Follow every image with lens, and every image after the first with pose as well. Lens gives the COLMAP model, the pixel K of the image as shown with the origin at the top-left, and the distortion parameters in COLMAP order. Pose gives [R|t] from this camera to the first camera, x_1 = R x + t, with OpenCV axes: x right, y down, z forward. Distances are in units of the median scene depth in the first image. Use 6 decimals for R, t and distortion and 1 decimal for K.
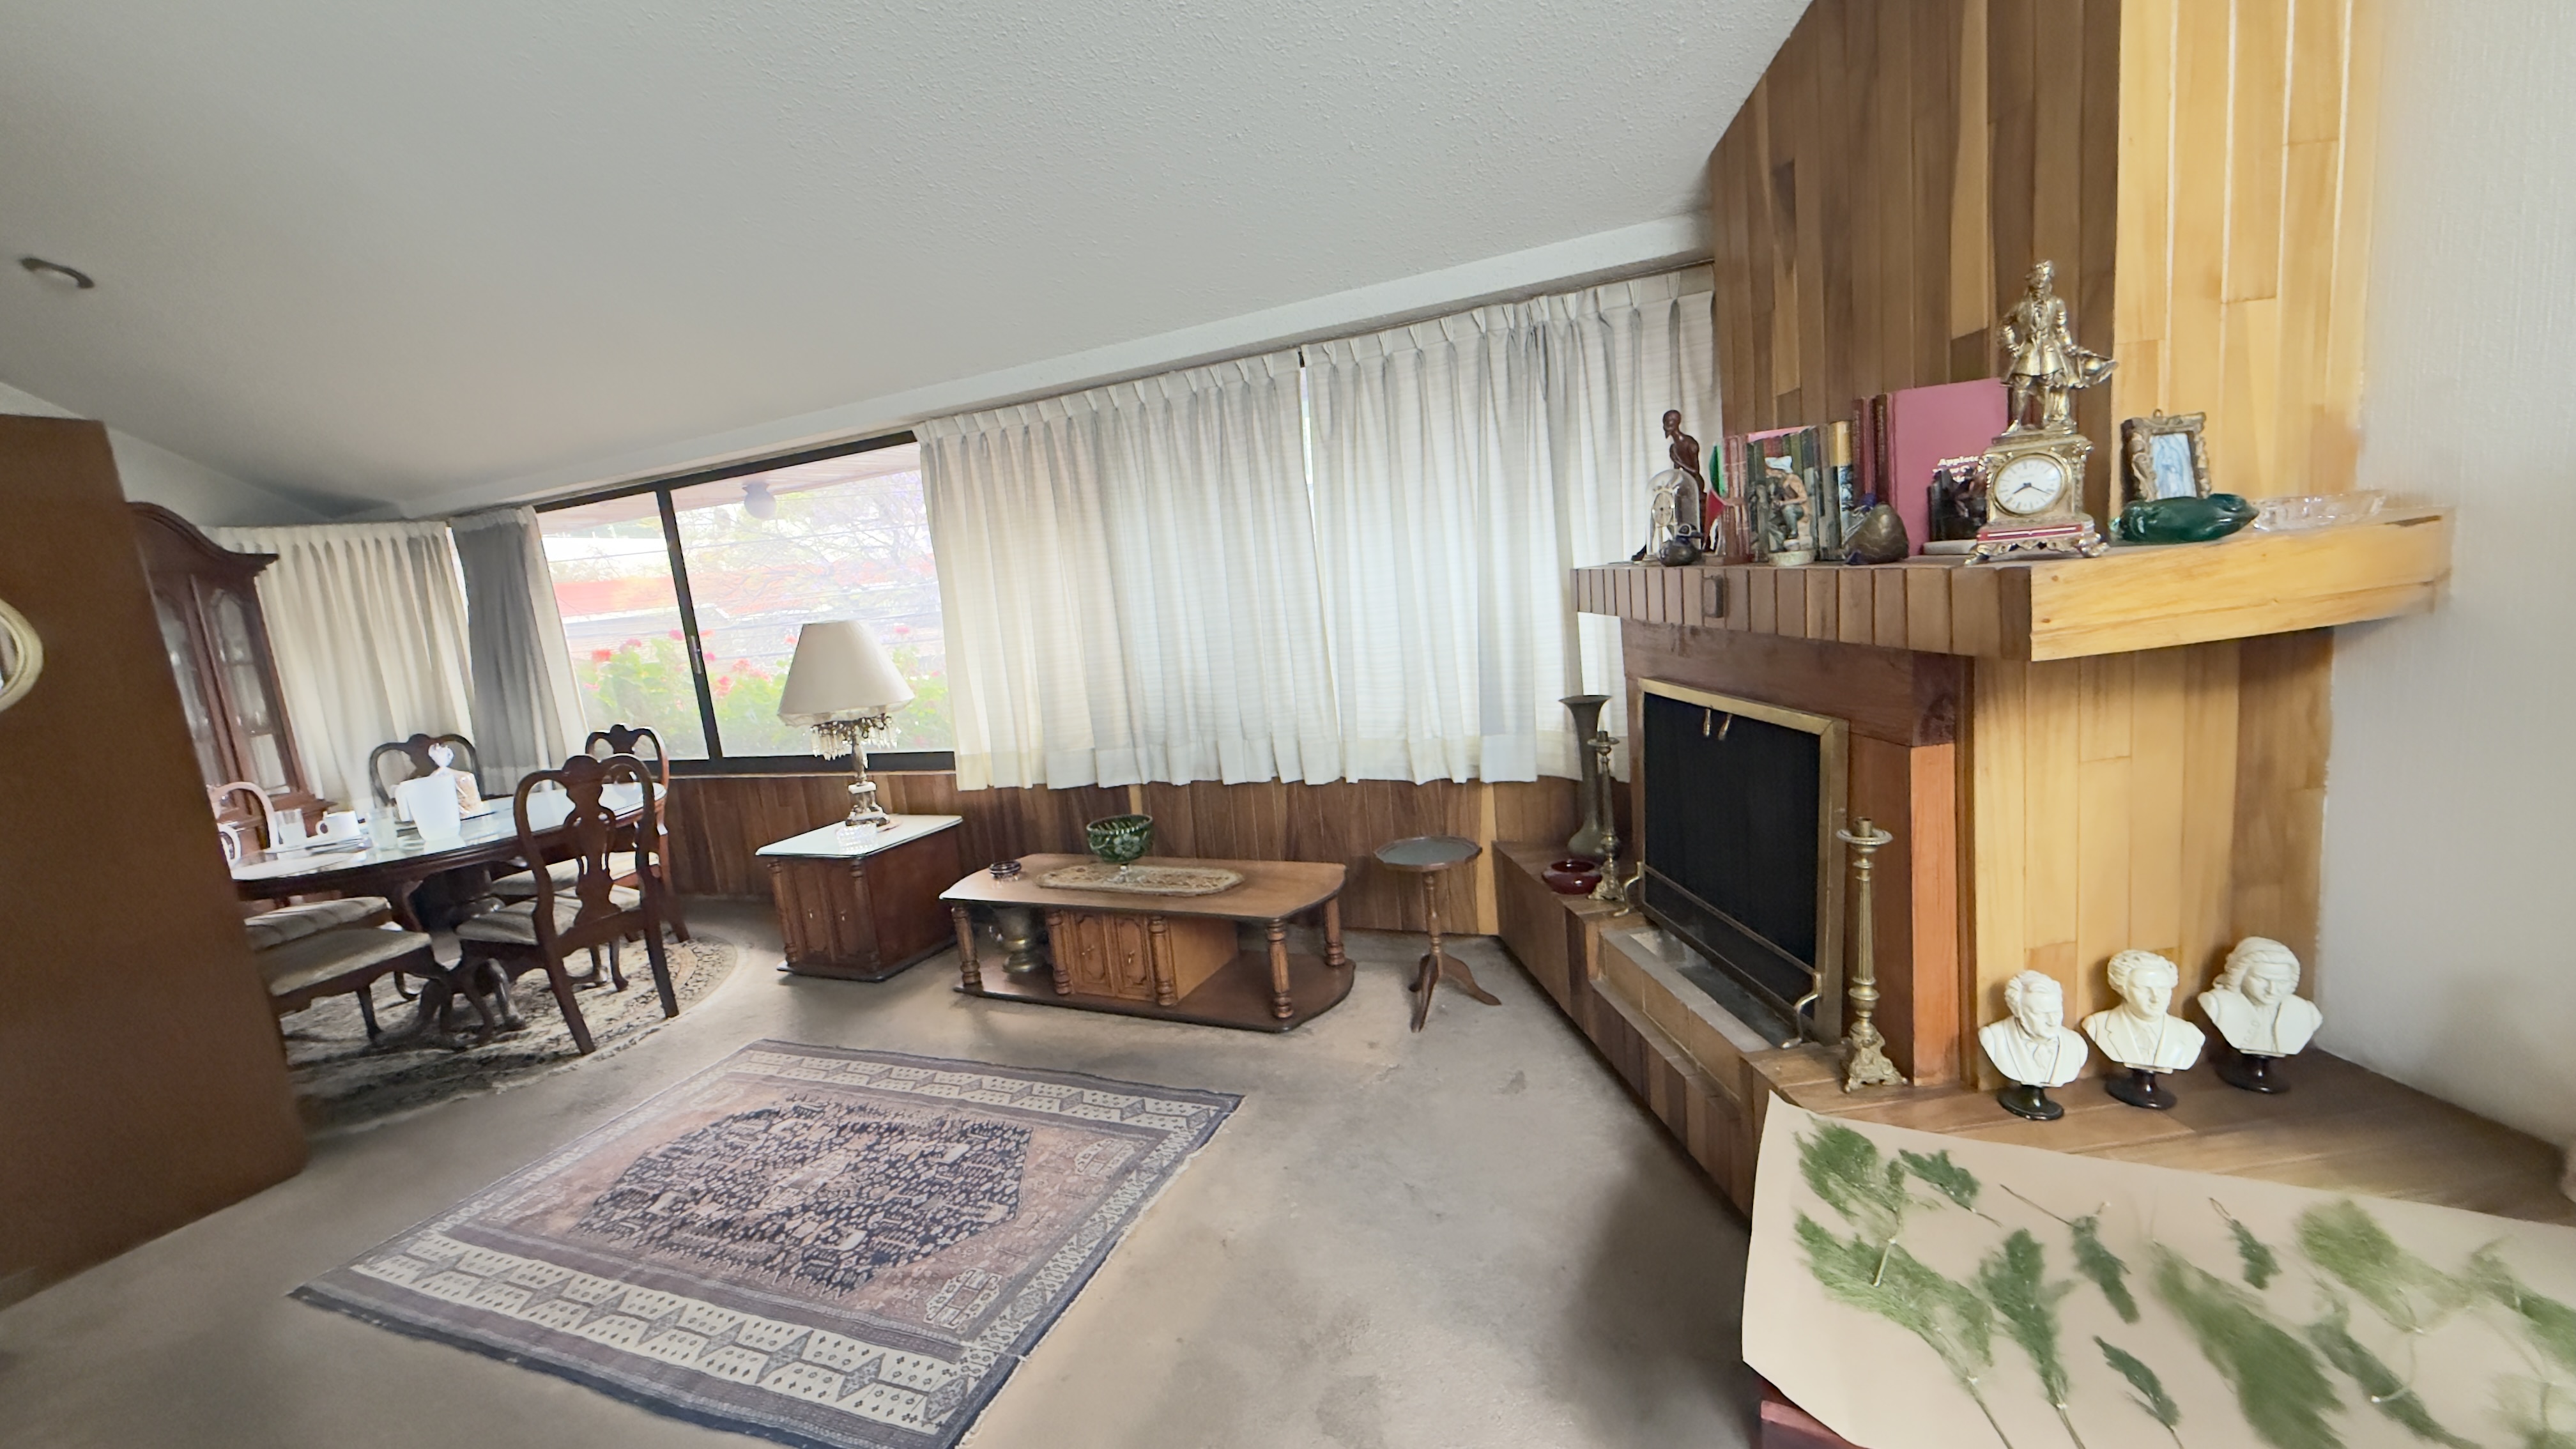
lens RADIAL K [[1031.5, 0, 1285.3], [0, 1031.5, 731.5], [0, 0, 1]] dist [0.000463, -0.000065]
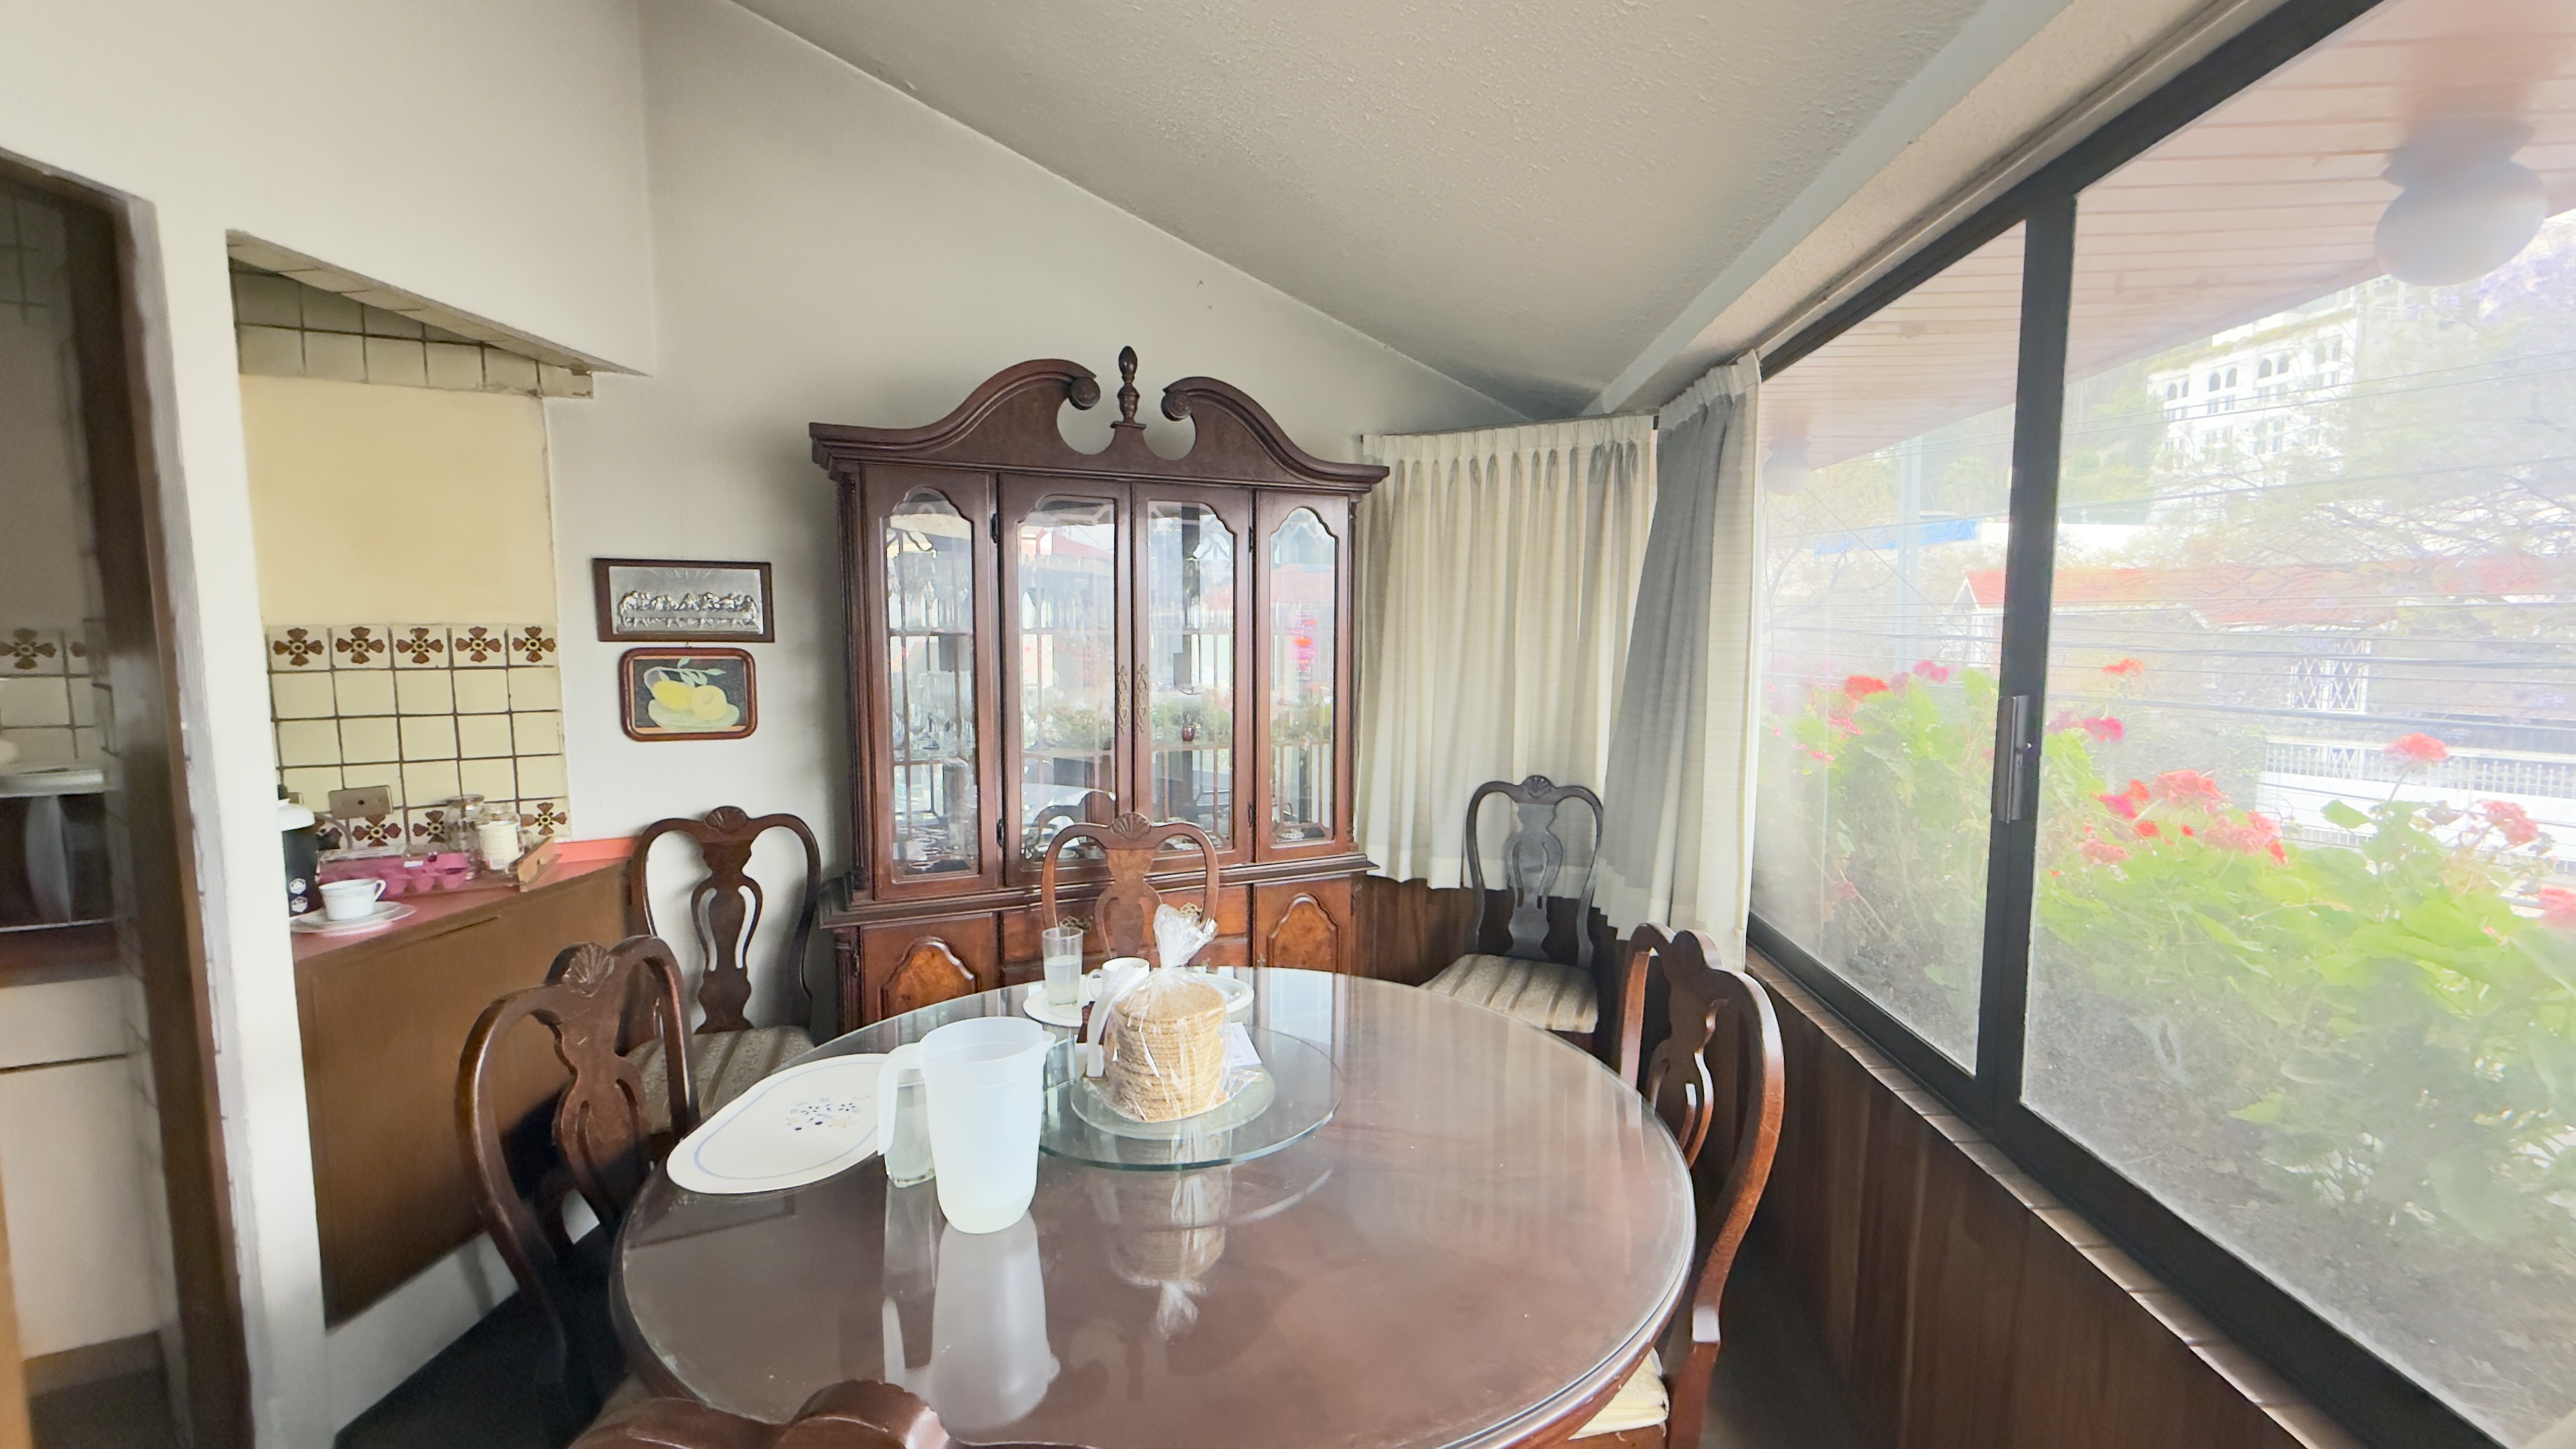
lens RADIAL K [[1031.5, 0, 1291.1], [0, 1031.5, 724.4], [0, 0, 1]] dist [0.000463, -0.000065]
pose [[0.342356, 0.187715, -0.920628, -0.490788], [-0.186519, 0.973916, 0.129219, -0.111583], [0.920871, 0.127476, 0.368439, 0.923867]]
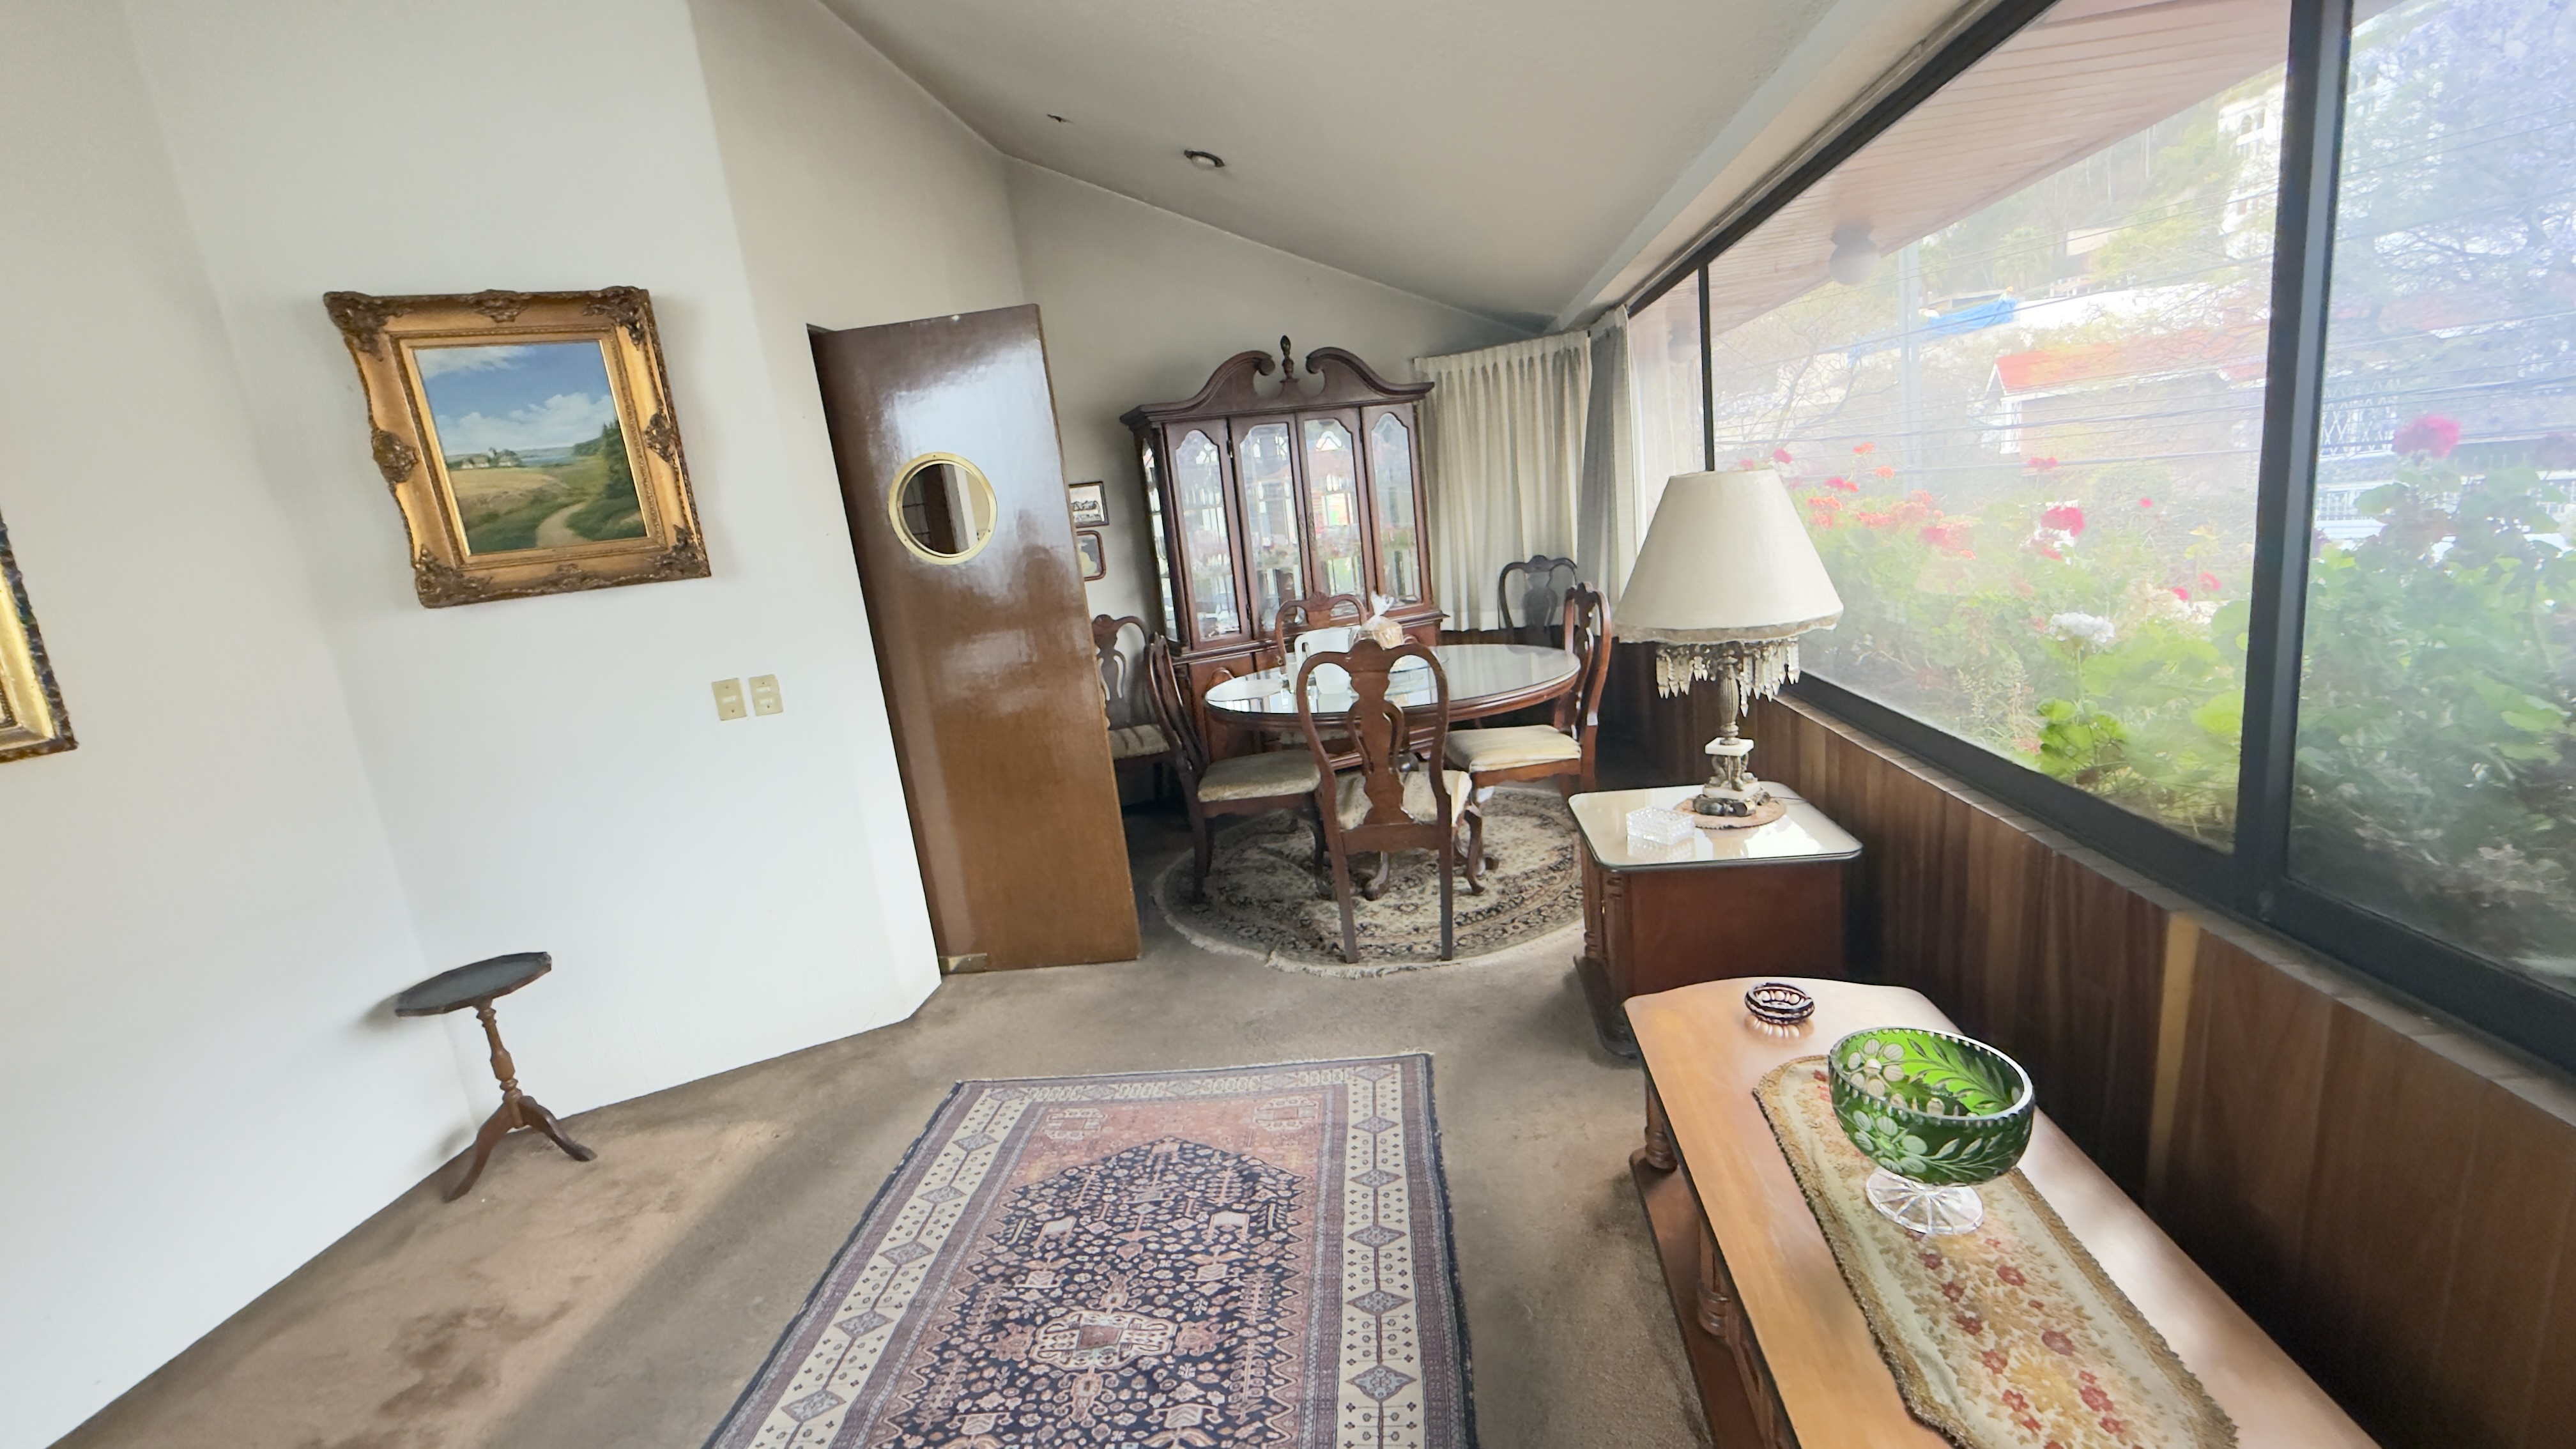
lens RADIAL K [[1031.5, 0, 1282.5], [0, 1031.5, 723.2], [0, 0, 1]] dist [0.000463, -0.000065]
pose [[0.315038, 0.260654, -0.912584, 0.076349], [-0.068094, 0.965277, 0.252197, -0.110238], [0.946633, -0.017310, 0.321848, 0.618918]]
